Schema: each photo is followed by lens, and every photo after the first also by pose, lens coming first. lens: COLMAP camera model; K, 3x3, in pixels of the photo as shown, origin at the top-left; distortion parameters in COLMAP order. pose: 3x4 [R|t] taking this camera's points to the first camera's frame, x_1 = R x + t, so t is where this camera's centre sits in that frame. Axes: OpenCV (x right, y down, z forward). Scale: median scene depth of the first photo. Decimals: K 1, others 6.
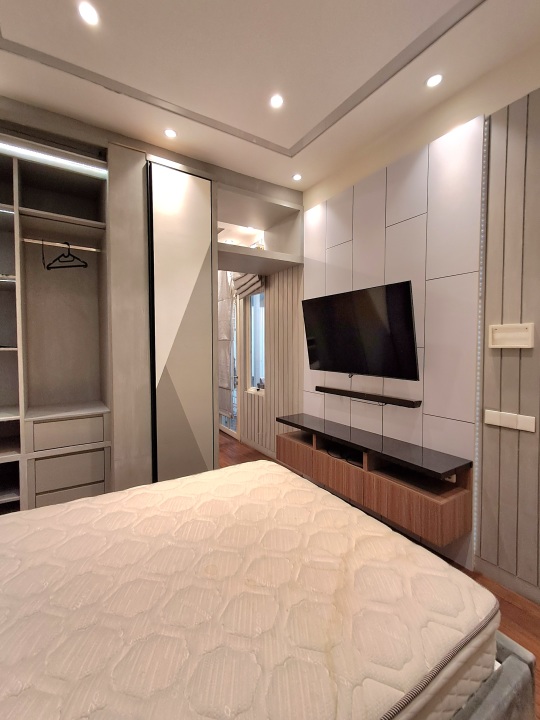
lens RADIAL K [[325.2, 0, 271.6], [0, 325.2, 358.2], [0, 0, 1]] dist [-0.002462, -0.000027]
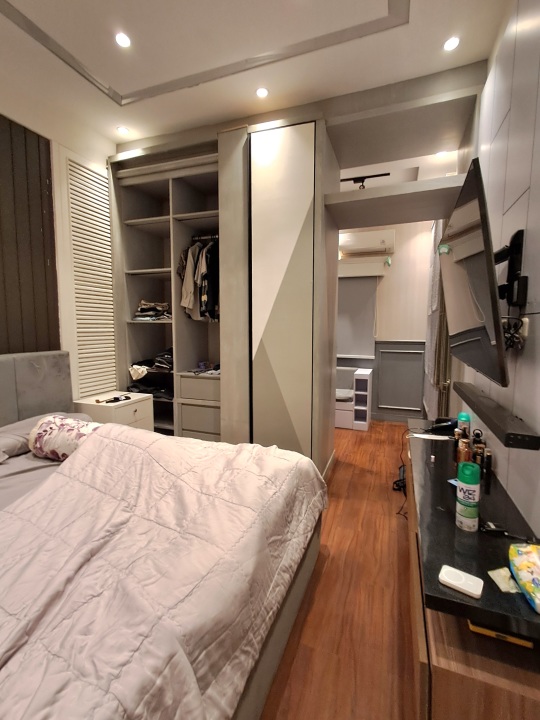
lens RADIAL K [[336.5, 0, 271.6], [0, 336.5, 357.9], [0, 0, 1]] dist [0.002887, 0.000886]
pose [[0.602719, 0.079787, -0.793954, 0.558837], [-0.033316, 0.996637, 0.074864, 0.003366], [0.797258, -0.018671, 0.603350, 0.425677]]
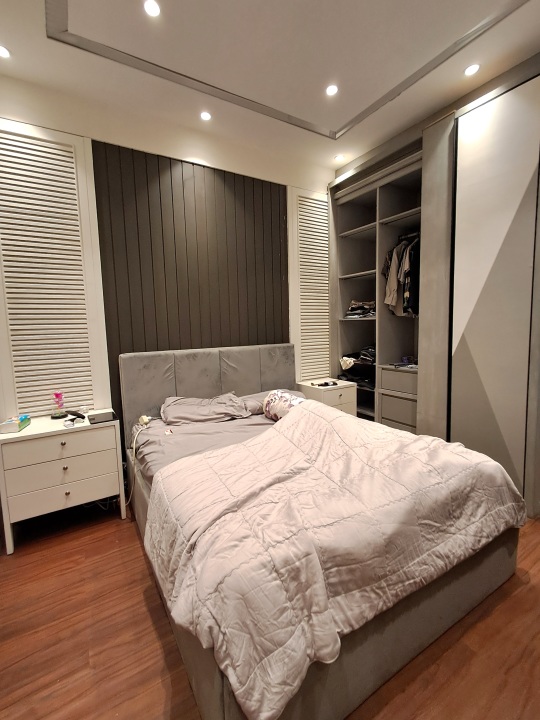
lens RADIAL K [[327.4, 0, 272.3], [0, 327.4, 356.9], [0, 0, 1]] dist [0.006268, -0.000031]
pose [[-0.016686, 0.101366, -0.994709, 0.688022], [-0.008787, 0.994795, 0.101522, -0.000696], [0.999822, 0.010435, -0.015708, 0.491525]]
